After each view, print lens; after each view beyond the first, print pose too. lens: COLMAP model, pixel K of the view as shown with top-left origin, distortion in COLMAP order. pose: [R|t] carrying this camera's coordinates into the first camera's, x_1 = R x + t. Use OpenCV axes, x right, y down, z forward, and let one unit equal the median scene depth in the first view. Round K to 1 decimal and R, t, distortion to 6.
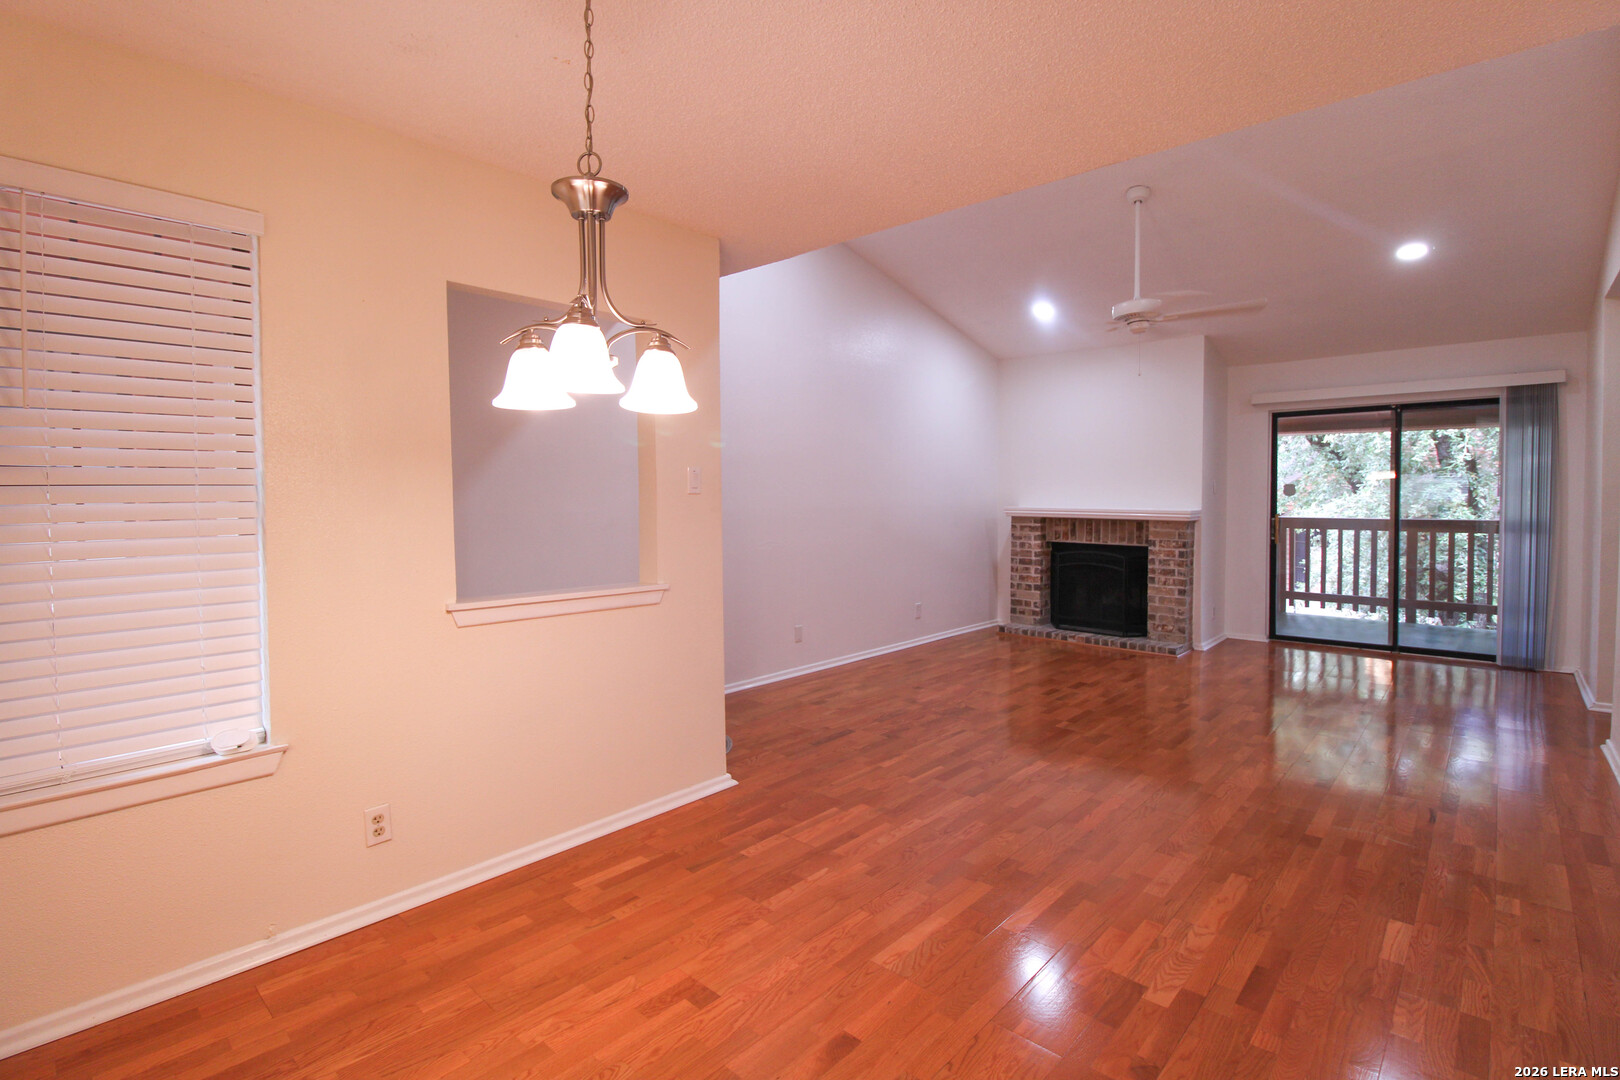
lens RADIAL K [[764.0, 0, 808.4], [0, 764.0, 533.2], [0, 0, 1]] dist [0.000099, -0.016835]
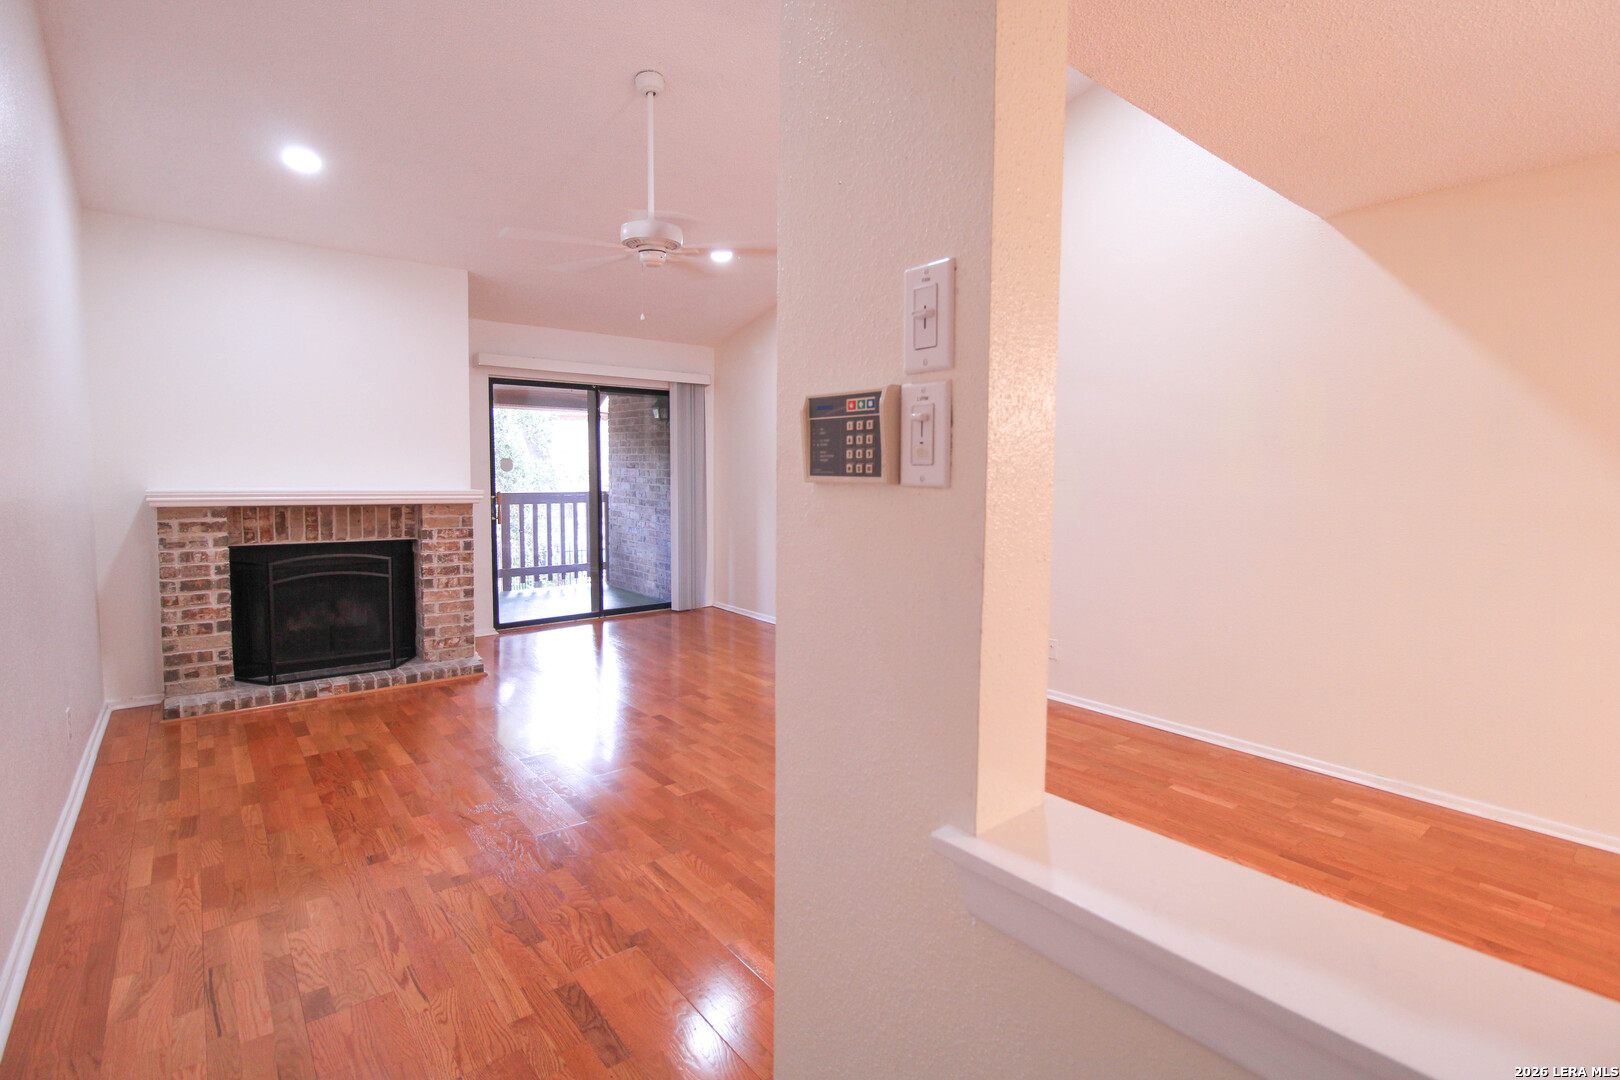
lens RADIAL K [[764.1, 0, 837.0], [0, 764.1, 517.9], [0, 0, 1]] dist [0.002579, -0.016190]
pose [[0.133017, -0.060190, 0.989284, -0.227532], [0.038649, 0.997710, 0.055506, -0.028106], [-0.990360, 0.030852, 0.135039, 0.479582]]
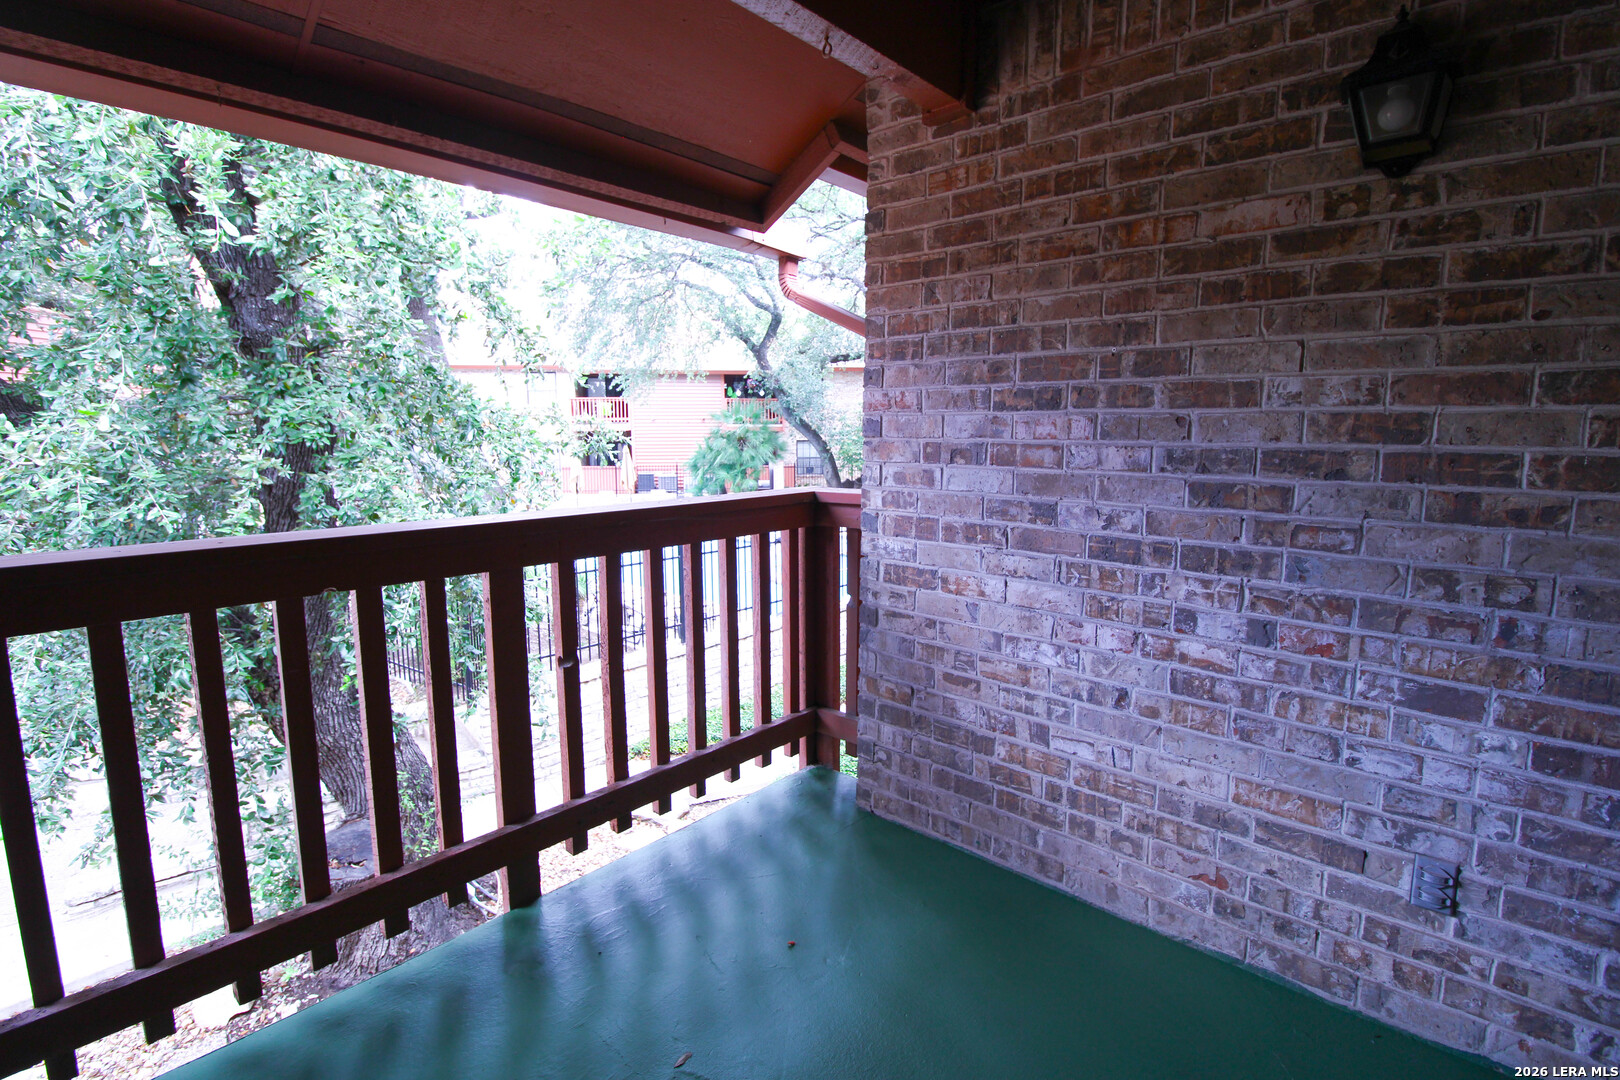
lens RADIAL K [[746.8, 0, 814.3], [0, 746.8, 525.6], [0, 0, 1]] dist [0.003270, -0.016216]
pose [[0.000802, -0.122626, 0.992453, 0.646825], [0.049551, 0.991239, 0.122436, -0.047340], [-0.998771, 0.049079, 0.006871, 1.060743]]
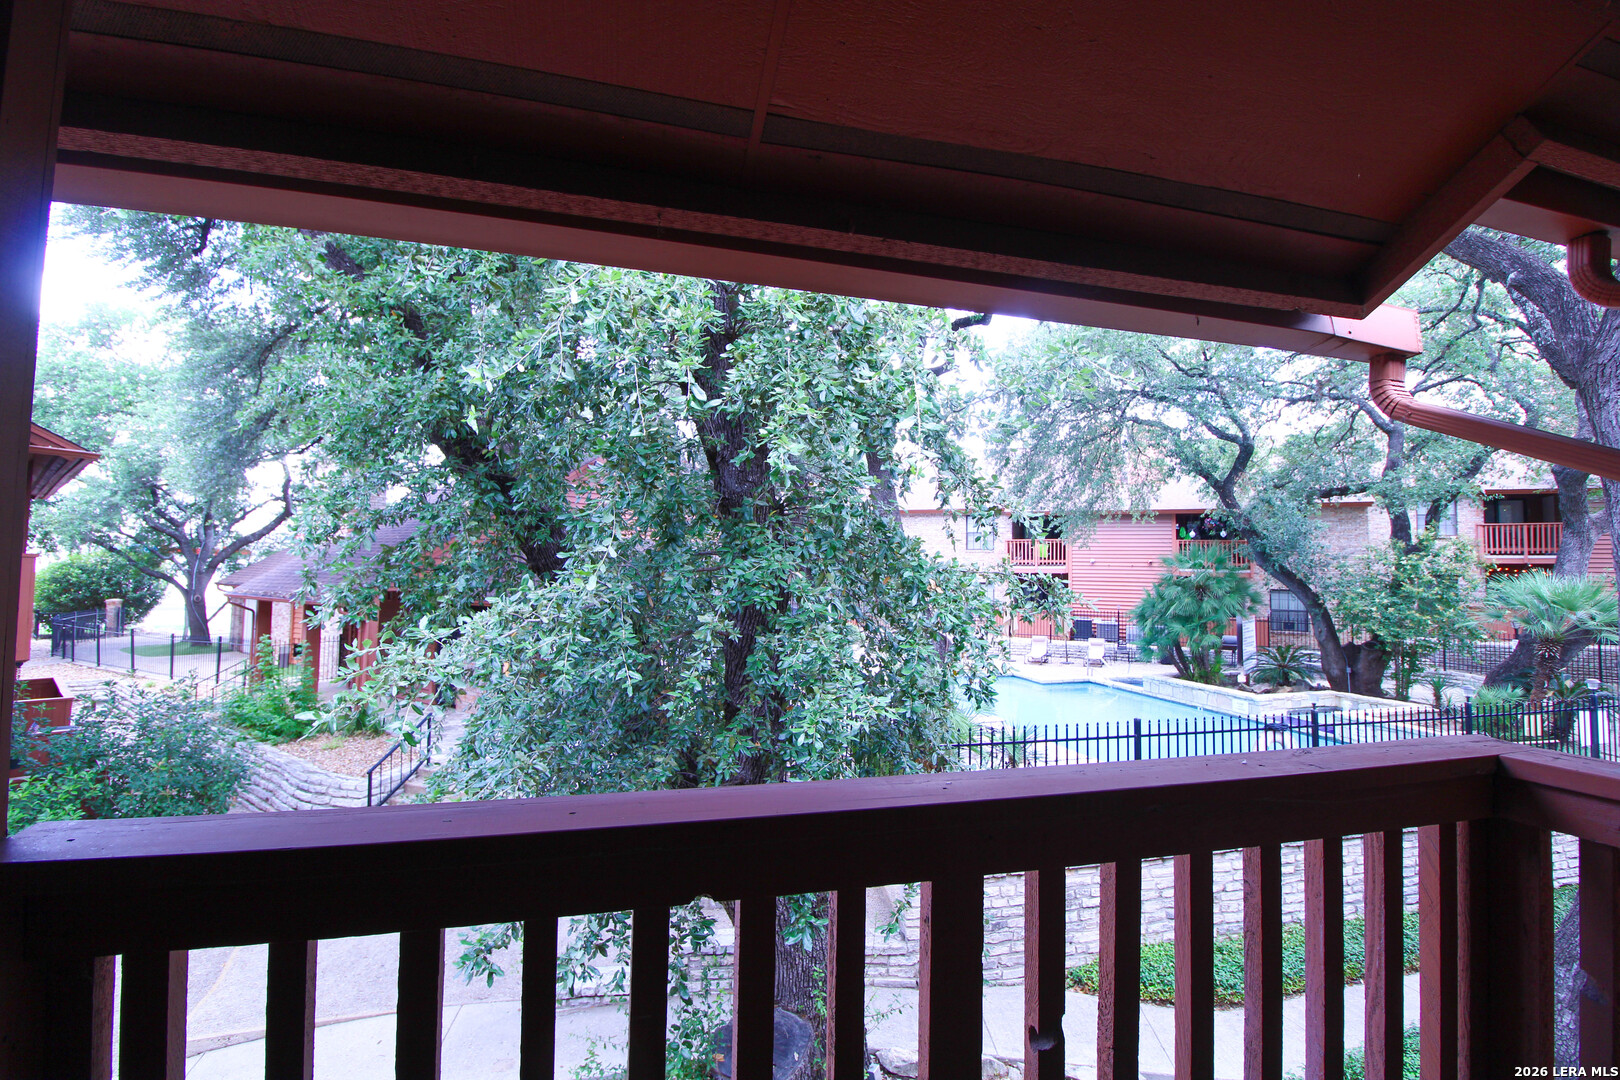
lens RADIAL K [[746.8, 0, 814.3], [0, 746.8, 525.6], [0, 0, 1]] dist [0.003270, -0.016216]
pose [[0.532113, 0.059046, 0.844612, 0.773540], [0.019754, 0.996428, -0.082104, -0.071607], [-0.846443, 0.060373, 0.529046, 1.119447]]
